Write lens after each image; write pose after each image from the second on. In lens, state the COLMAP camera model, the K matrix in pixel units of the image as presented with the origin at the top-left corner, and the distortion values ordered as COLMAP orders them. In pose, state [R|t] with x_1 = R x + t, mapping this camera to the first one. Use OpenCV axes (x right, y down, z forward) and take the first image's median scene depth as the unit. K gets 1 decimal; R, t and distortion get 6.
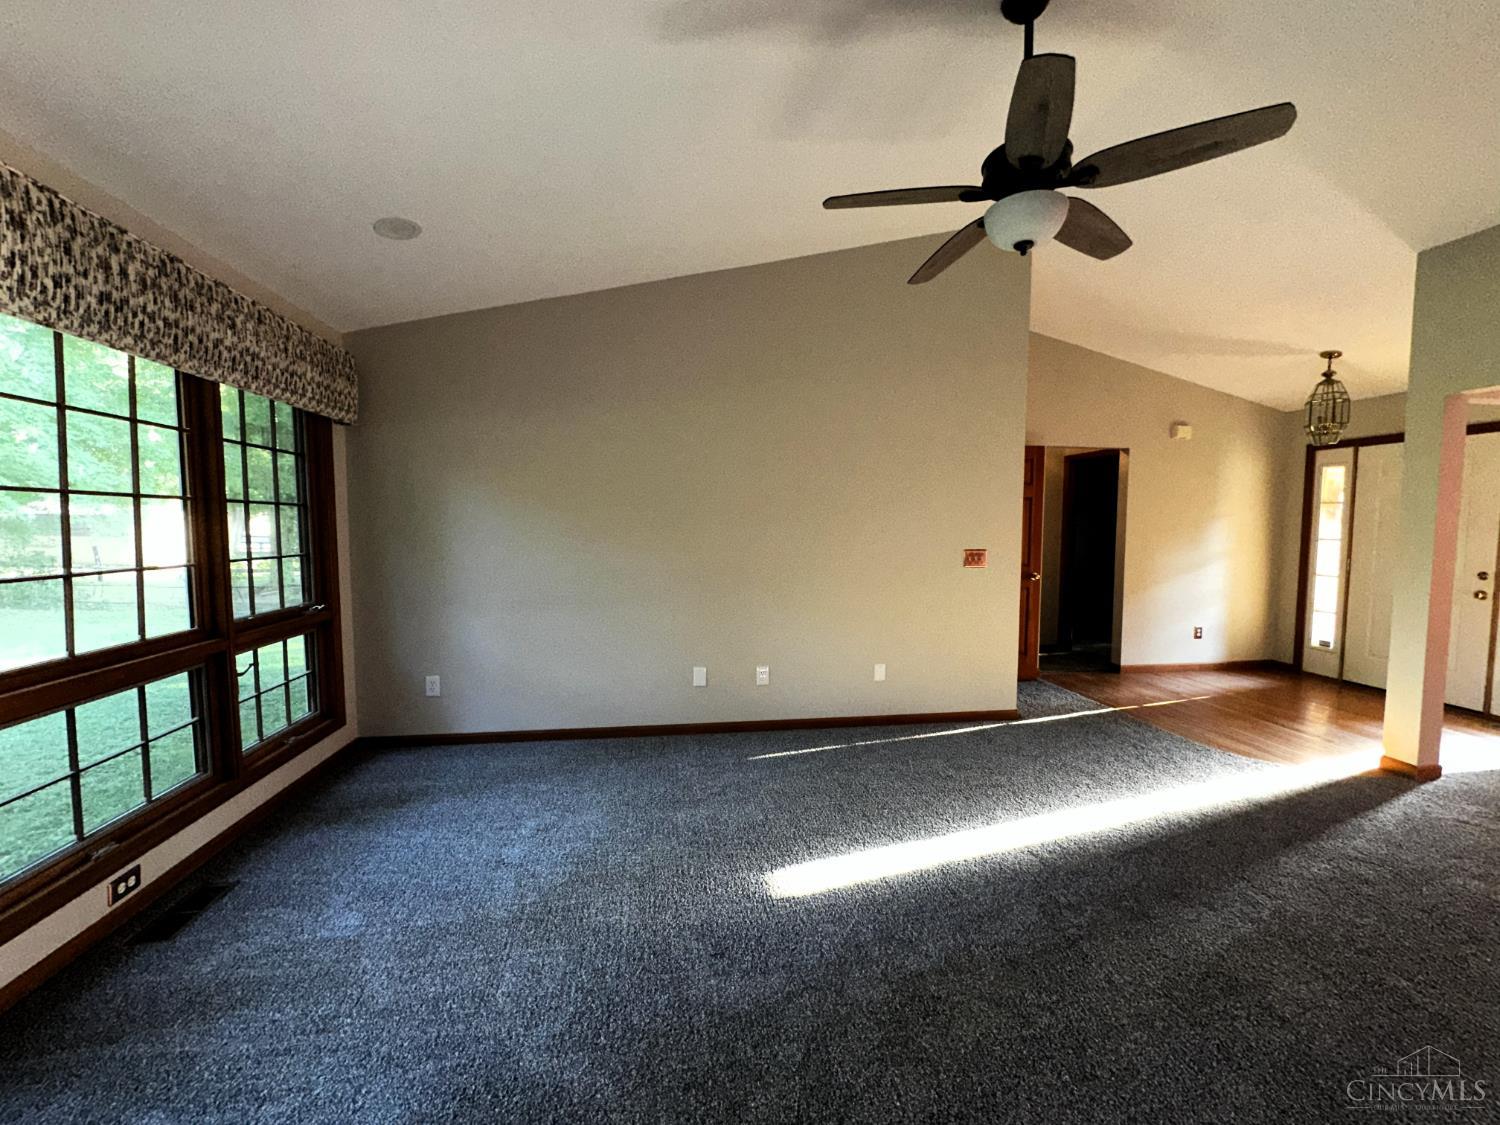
lens RADIAL K [[605.2, 0, 751.6], [0, 605.2, 560.8], [0, 0, 1]] dist [0.000383, -0.000076]
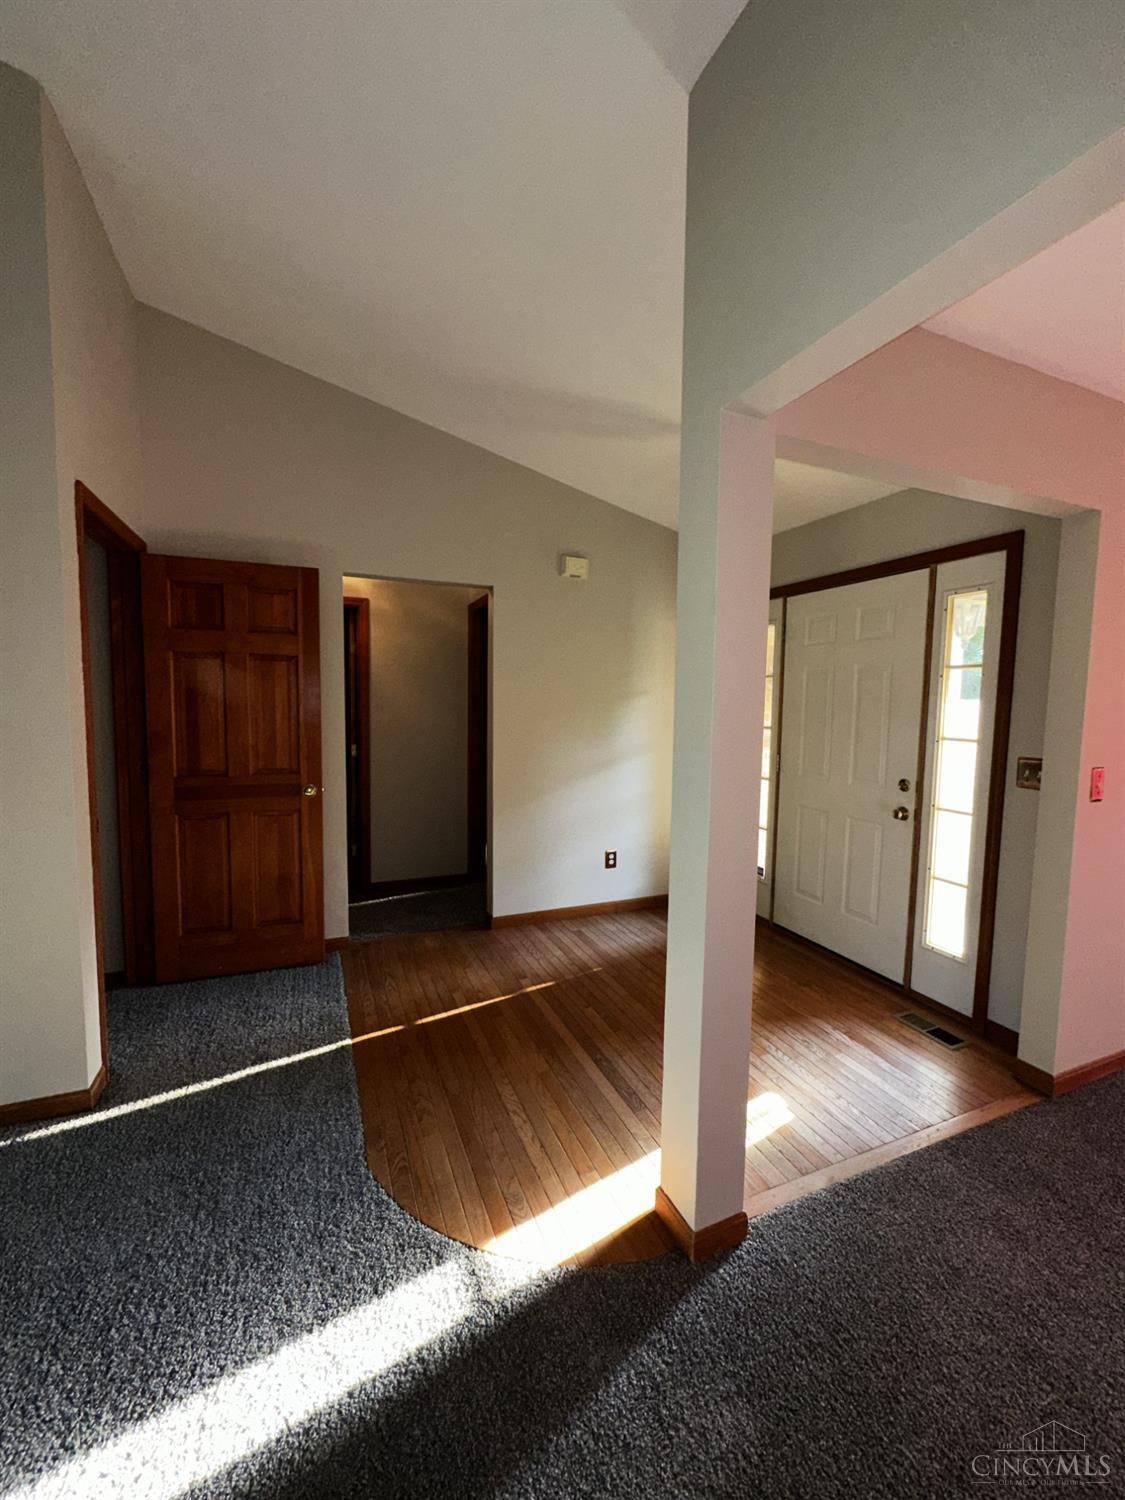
lens RADIAL K [[605.2, 0, 561.5], [0, 605.2, 750.9], [0, 0, 1]] dist [0.000383, -0.000076]
pose [[0.970397, -0.012849, 0.241173, 0.656803], [0.007903, 0.999738, 0.021465, -0.028662], [-0.241385, -0.018924, 0.970245, 0.428410]]
